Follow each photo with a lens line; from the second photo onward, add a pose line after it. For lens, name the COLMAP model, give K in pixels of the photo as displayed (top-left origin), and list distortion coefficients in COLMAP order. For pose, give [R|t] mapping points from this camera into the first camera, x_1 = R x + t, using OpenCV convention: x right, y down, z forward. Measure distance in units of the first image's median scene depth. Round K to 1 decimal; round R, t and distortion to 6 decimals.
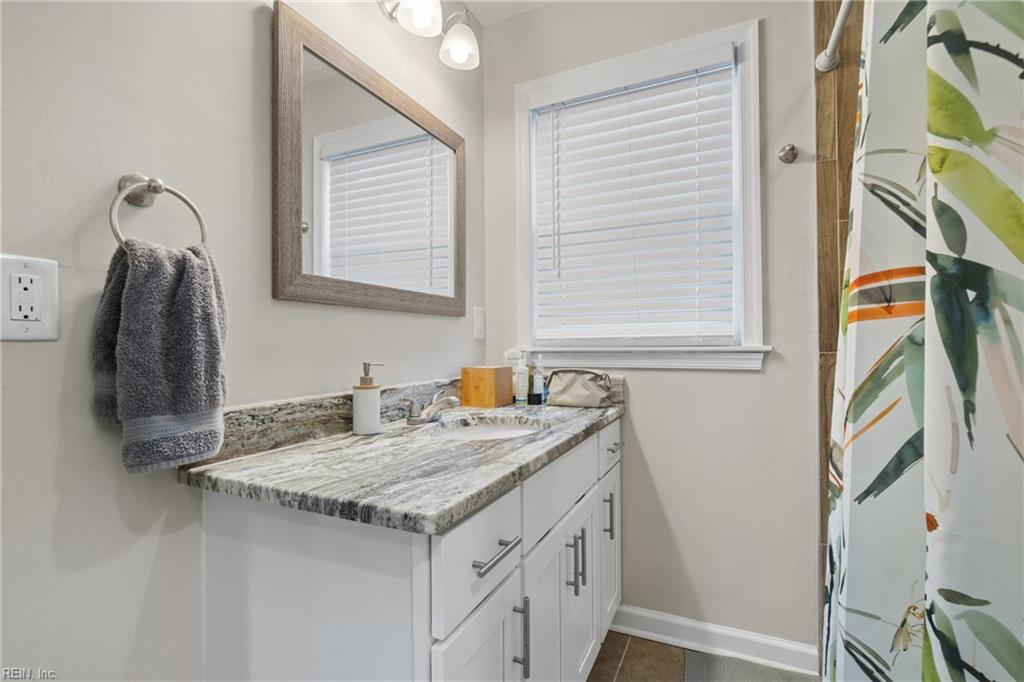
lens RADIAL K [[476.7, 0, 512.9], [0, 476.7, 343.2], [0, 0, 1]] dist [-0.013899, 0.004424]
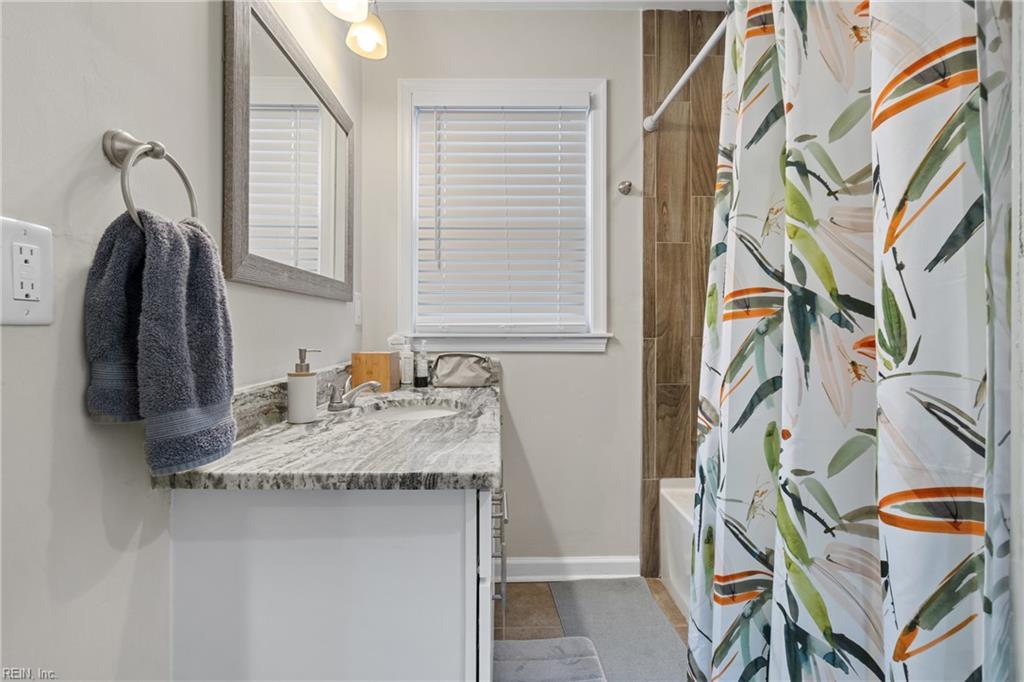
lens RADIAL K [[476.7, 0, 513.1], [0, 476.7, 331.1], [0, 0, 1]] dist [-0.013899, 0.004424]
pose [[0.893468, 0.006305, 0.449082, -0.399728], [-0.009143, 0.999950, 0.004150, -0.003929], [-0.449034, -0.007814, 0.893481, -0.063361]]
